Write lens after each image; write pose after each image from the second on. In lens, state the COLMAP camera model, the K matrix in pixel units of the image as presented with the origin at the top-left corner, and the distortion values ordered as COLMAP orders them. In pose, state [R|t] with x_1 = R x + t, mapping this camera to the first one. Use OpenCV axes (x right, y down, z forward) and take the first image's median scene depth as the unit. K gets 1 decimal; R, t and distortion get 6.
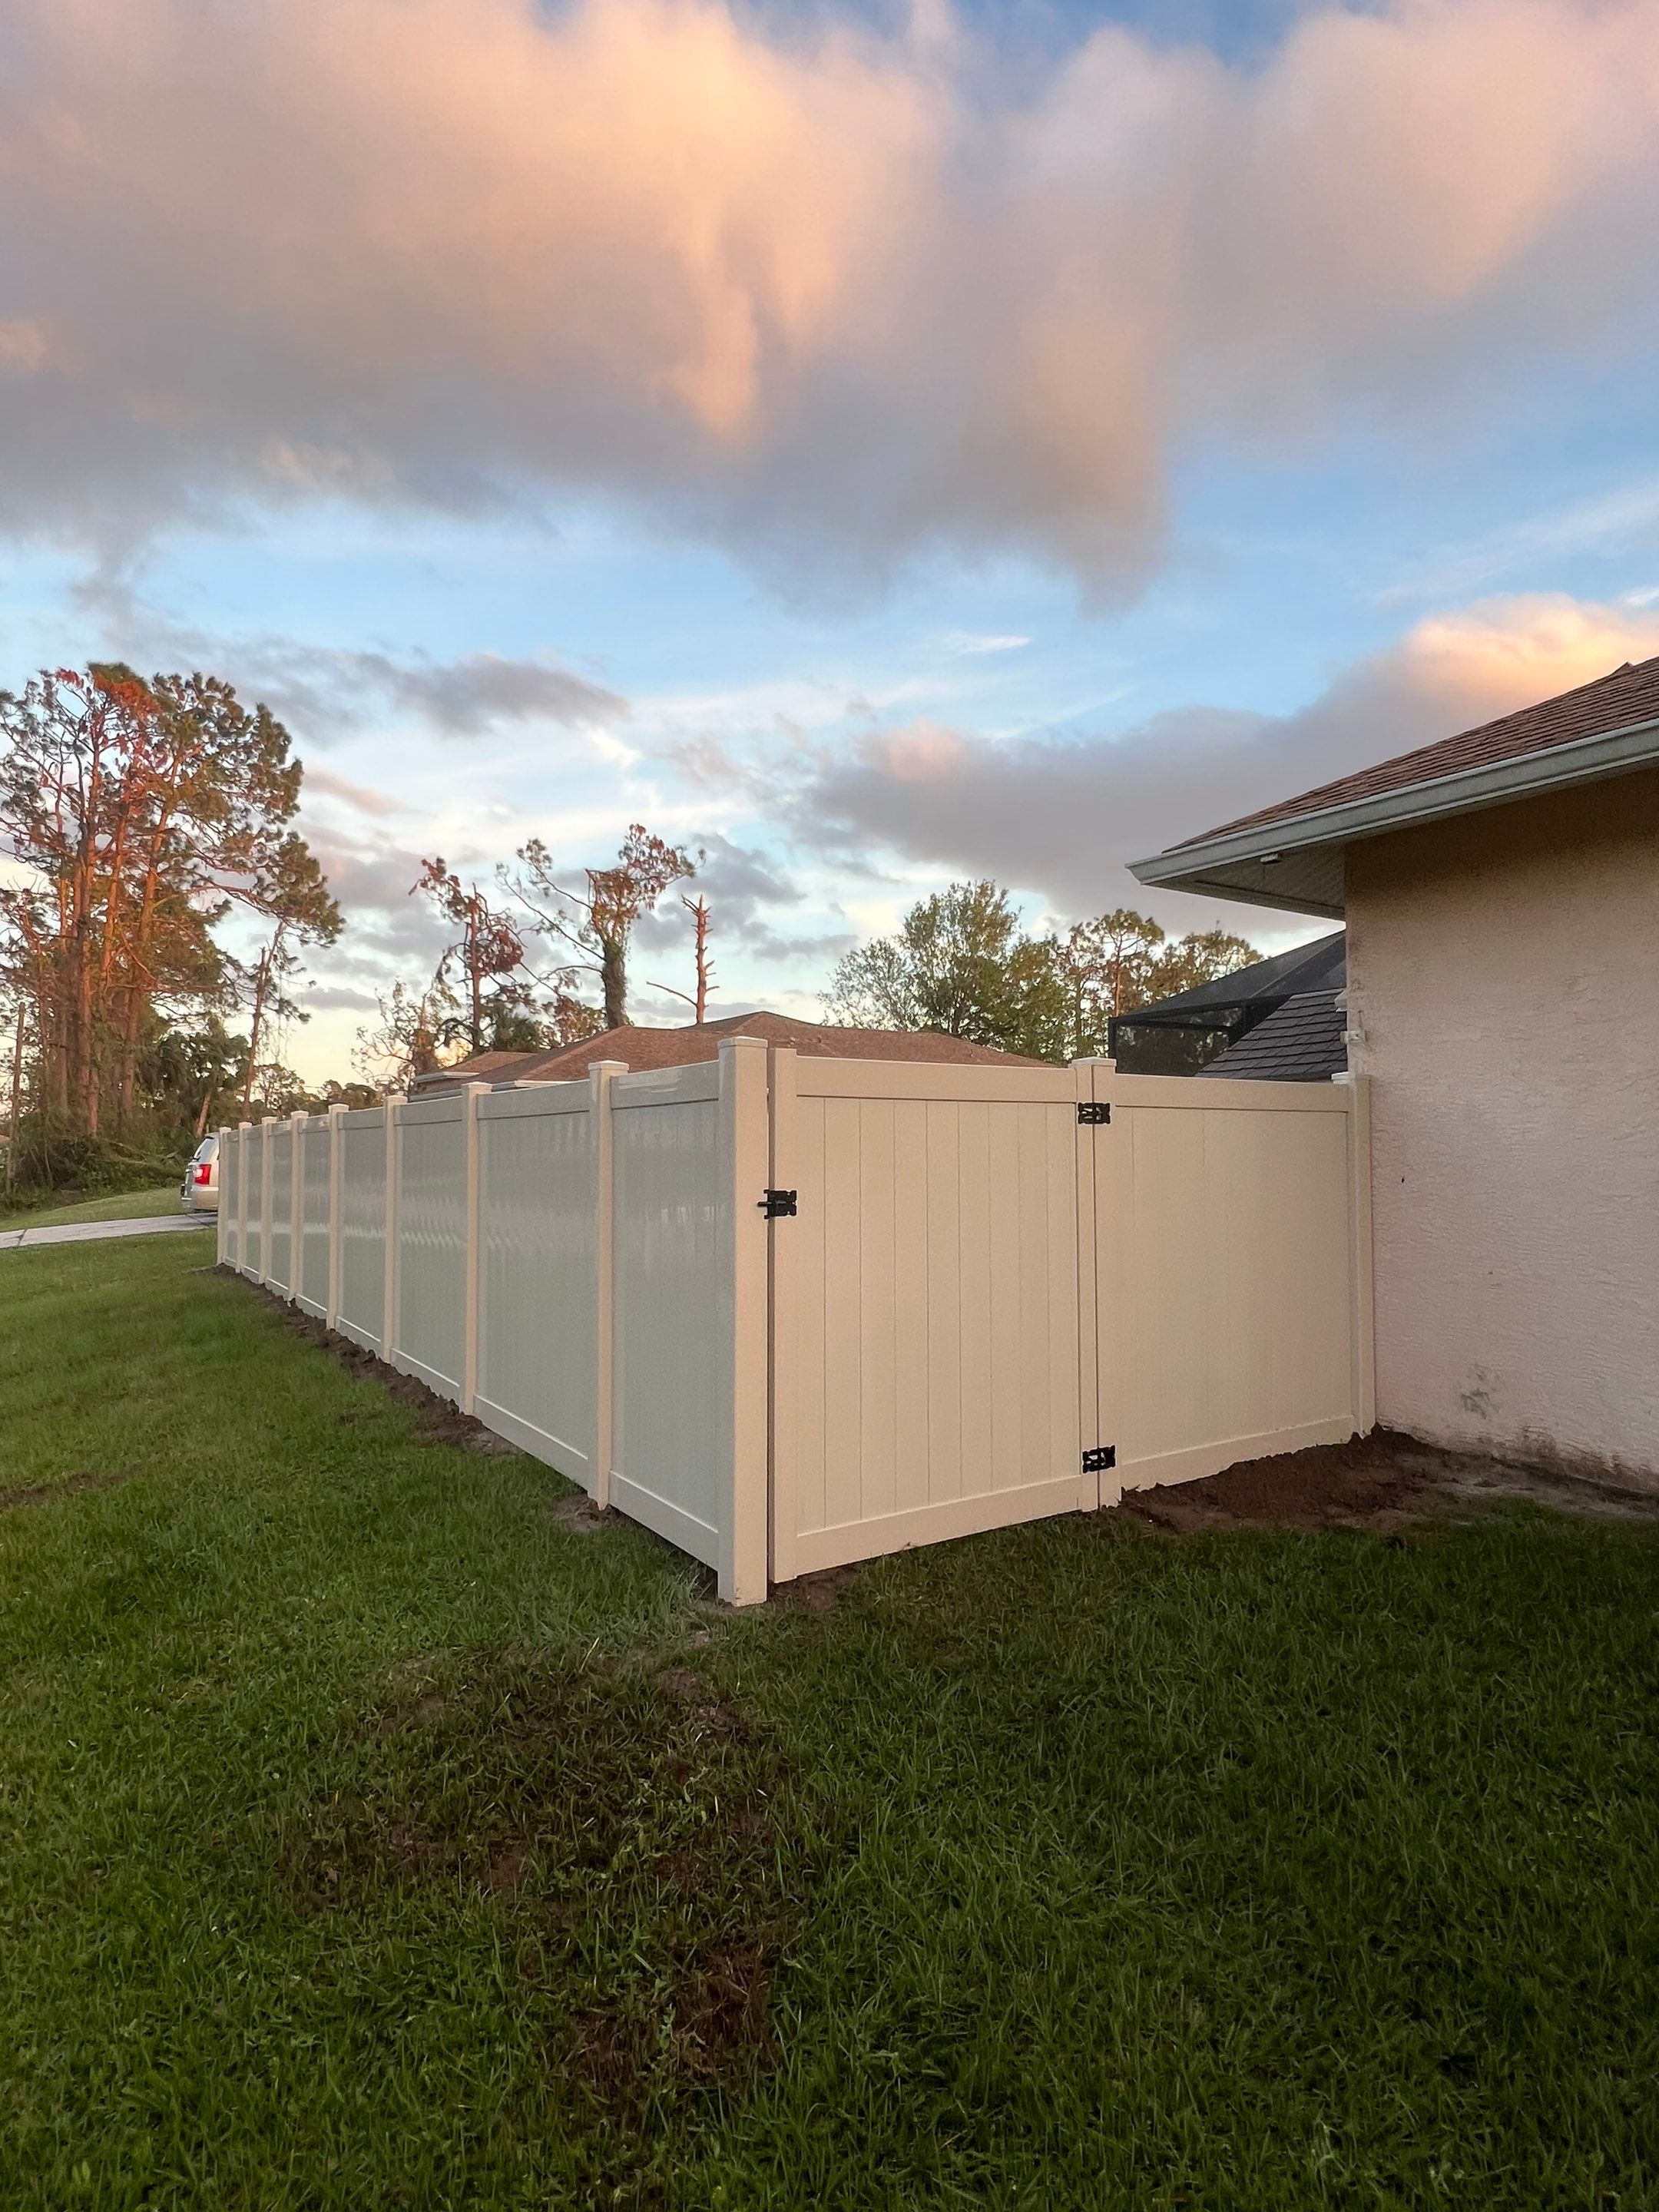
lens RADIAL K [[1183.2, 0, 829.5], [0, 1183.2, 1106.0], [0, 0, 1]] dist [-0.001081, -0.000259]
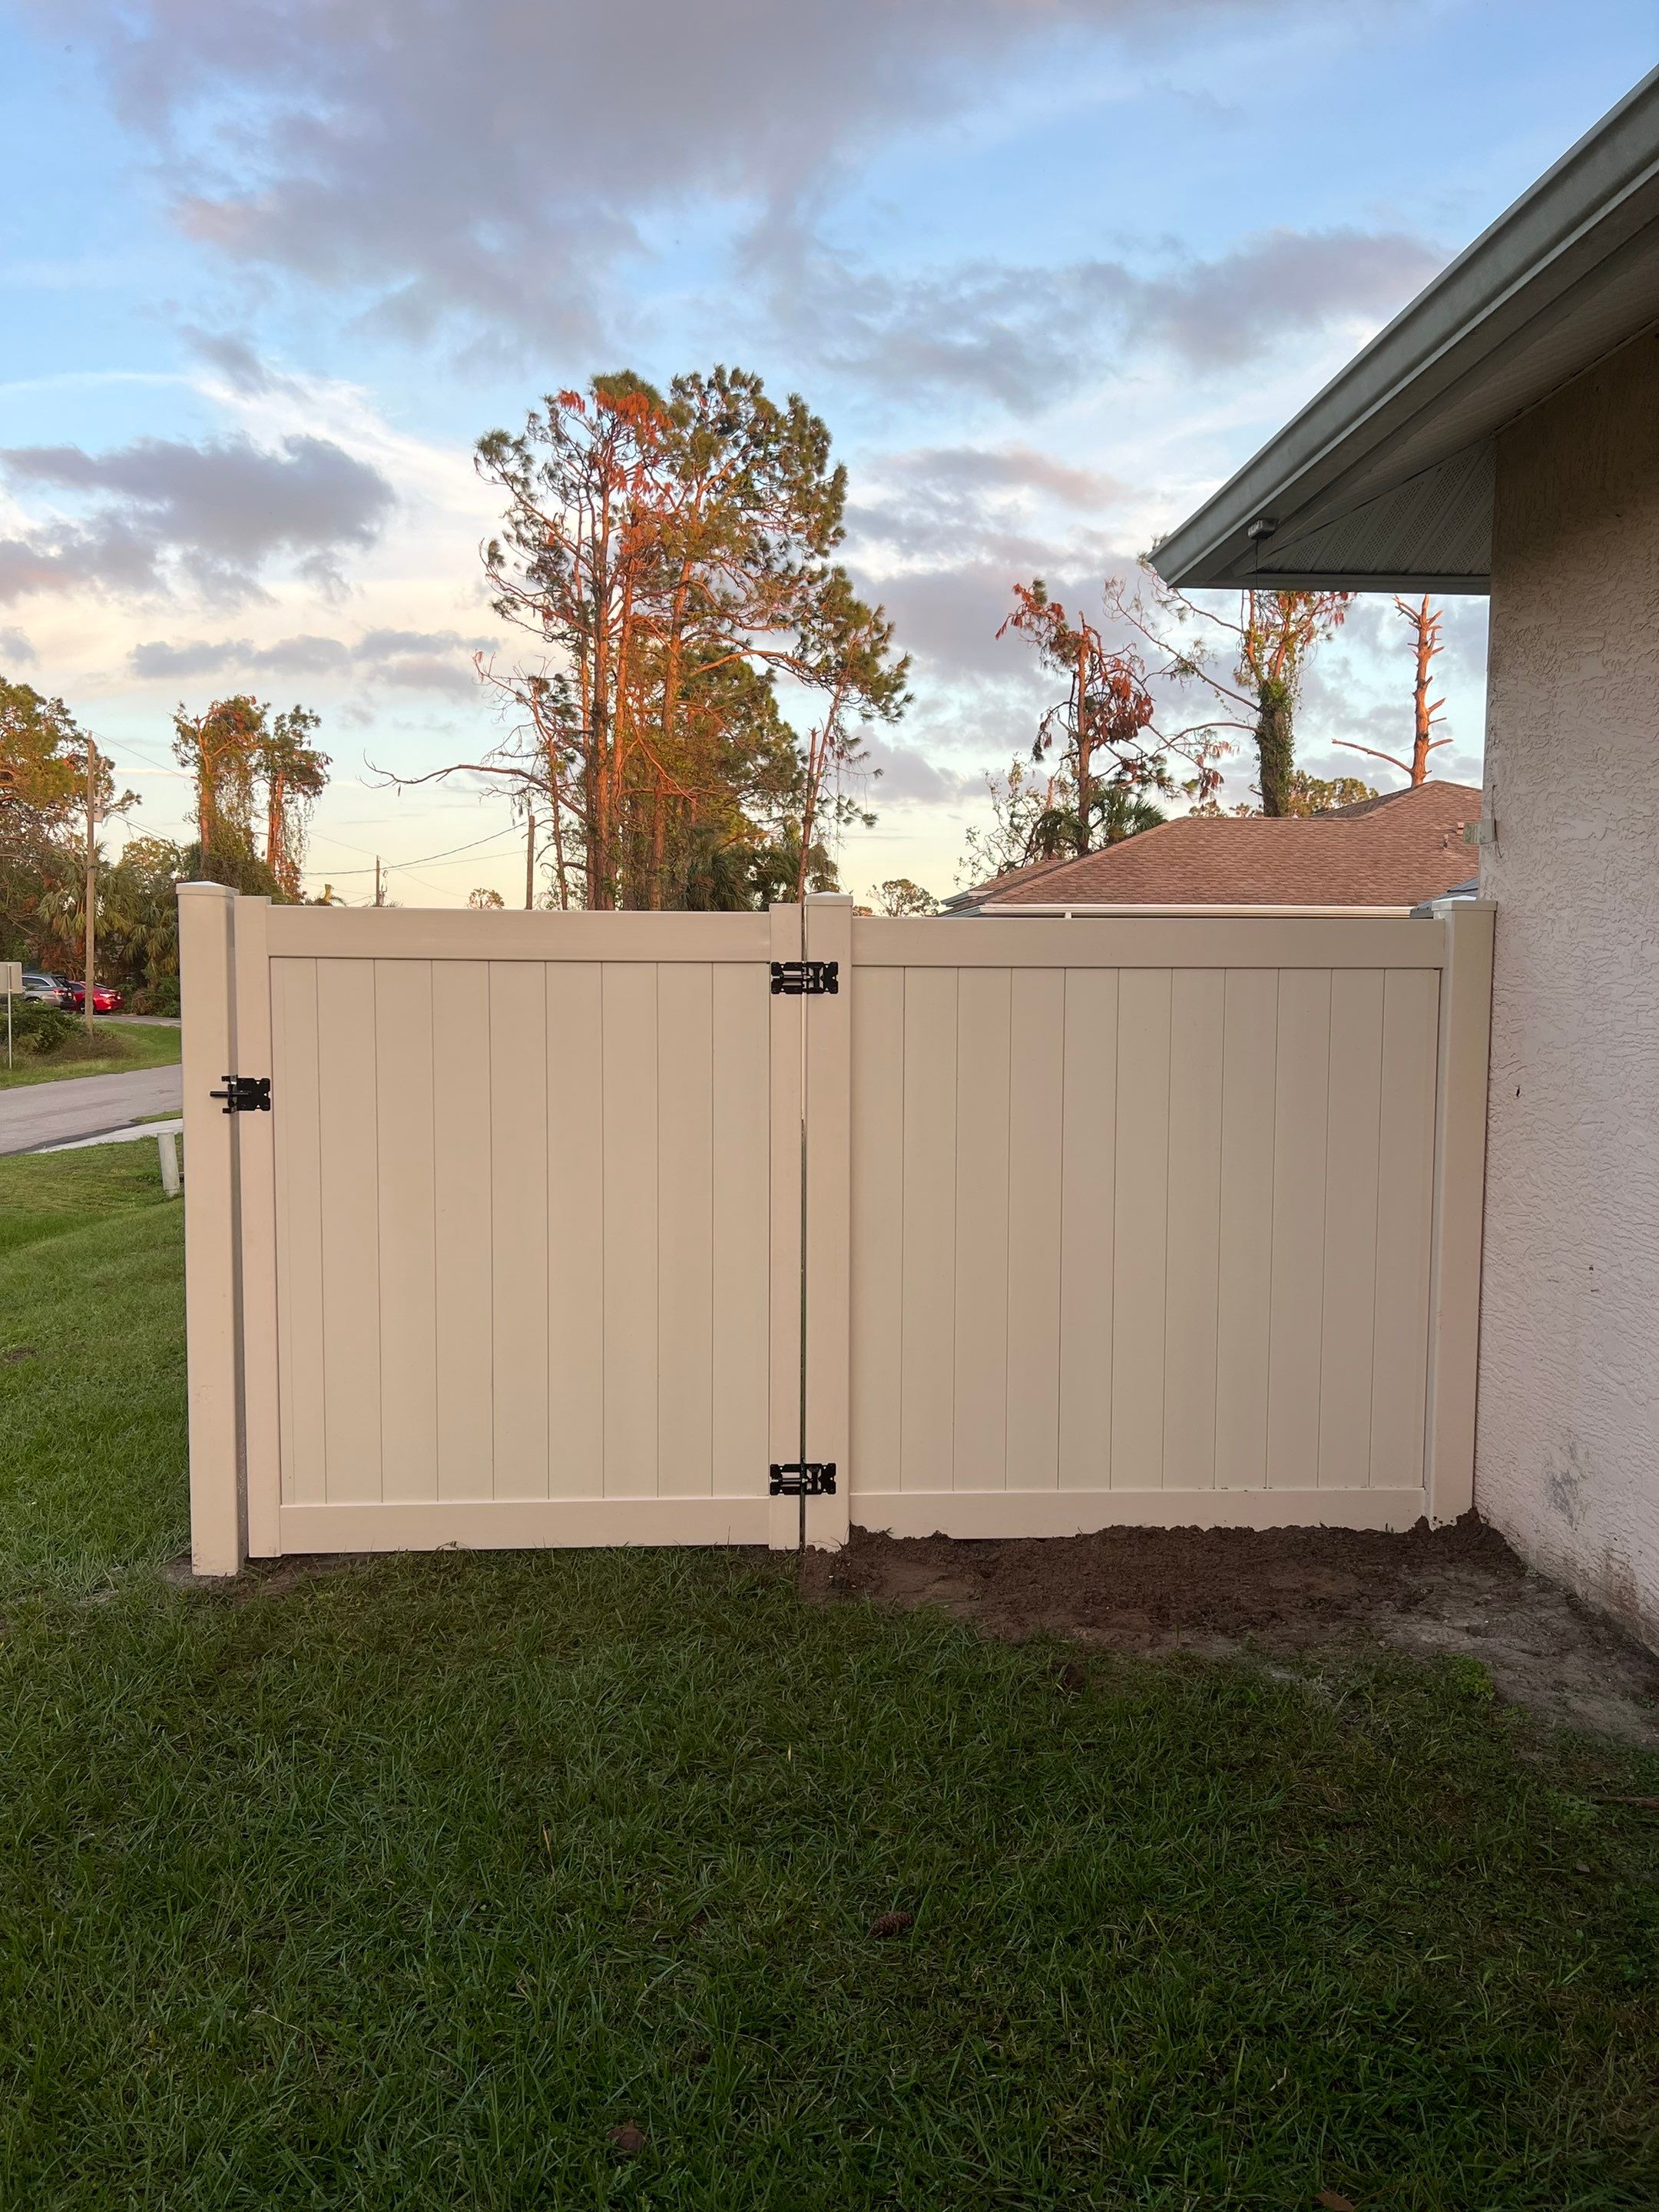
lens RADIAL K [[1753.5, 0, 830.6], [0, 1753.5, 1081.2], [0, 0, 1]] dist [0.056453, 0.000244]
pose [[0.867454, 0.032547, -0.496451, 0.097448], [0.010027, 0.996512, 0.082849, -0.002338], [0.497416, -0.076846, 0.864102, 0.018194]]
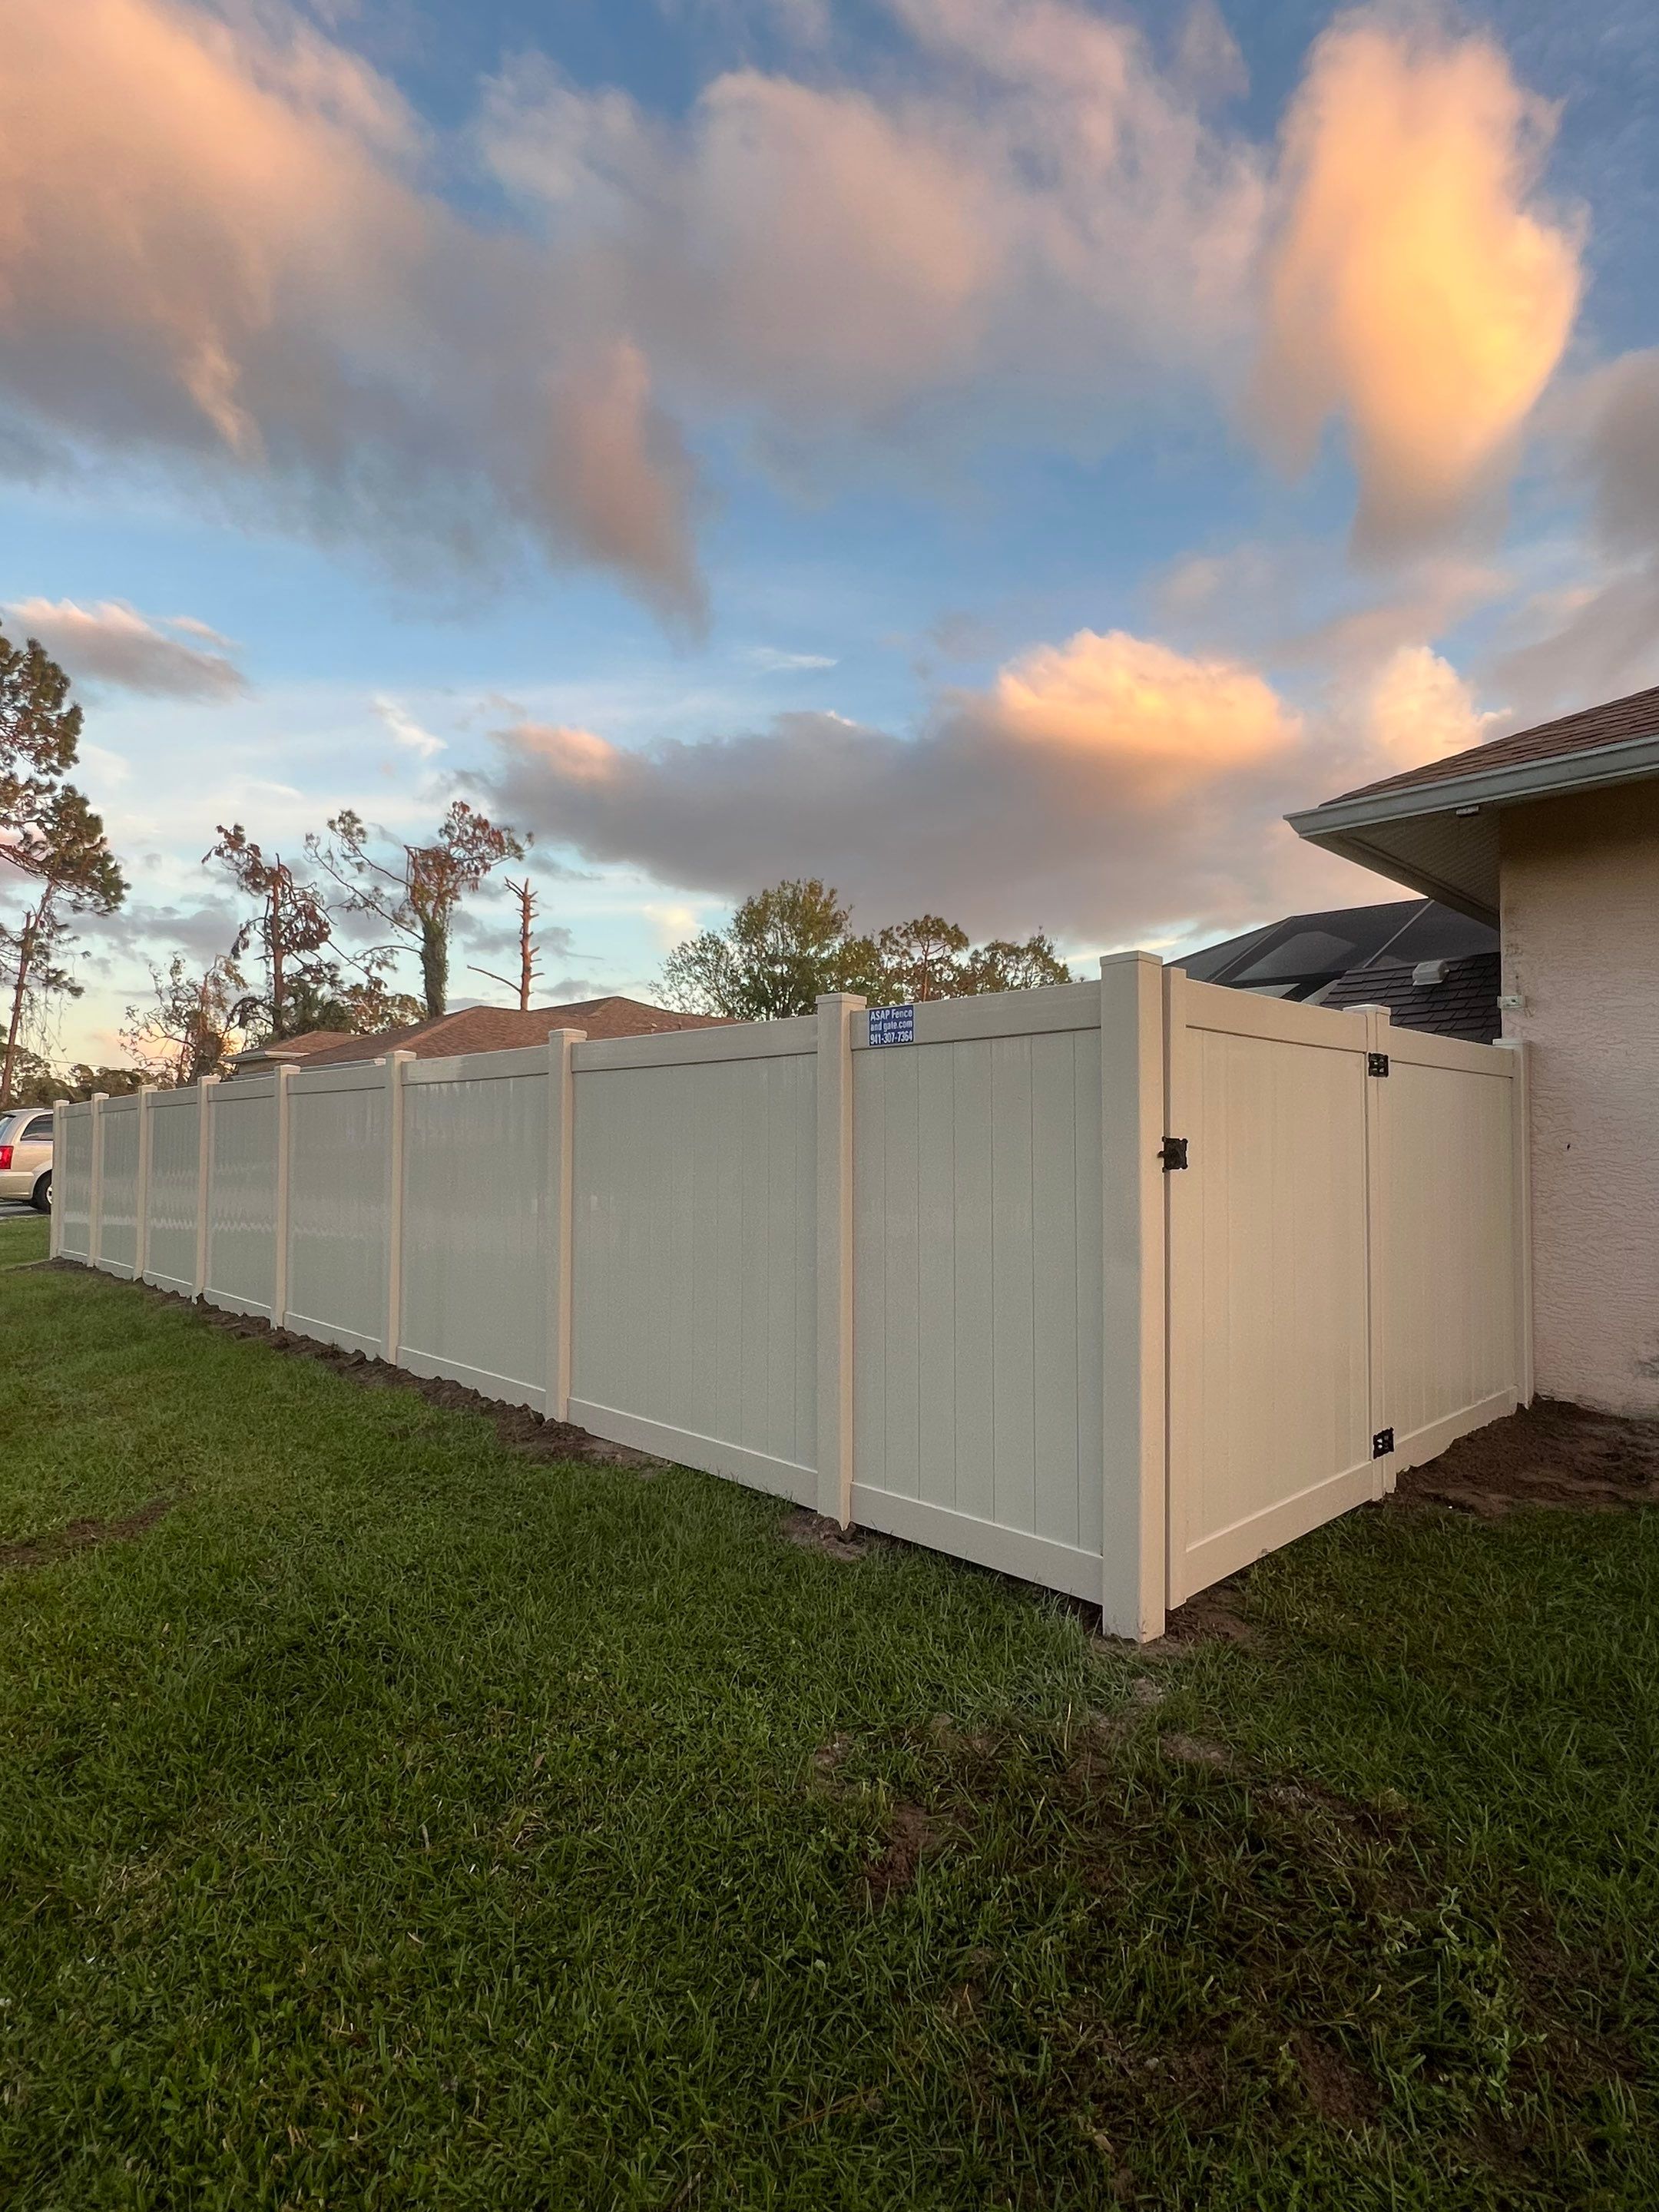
lens RADIAL K [[1144.1, 0, 829.5], [0, 1144.1, 1106.0], [0, 0, 1]] dist [-0.003309, 0.000229]
pose [[0.980872, 0.013239, 0.194204, -0.047561], [-0.013505, 0.999909, 0.000042, 0.005690], [-0.194186, -0.002664, 0.980961, 0.028031]]
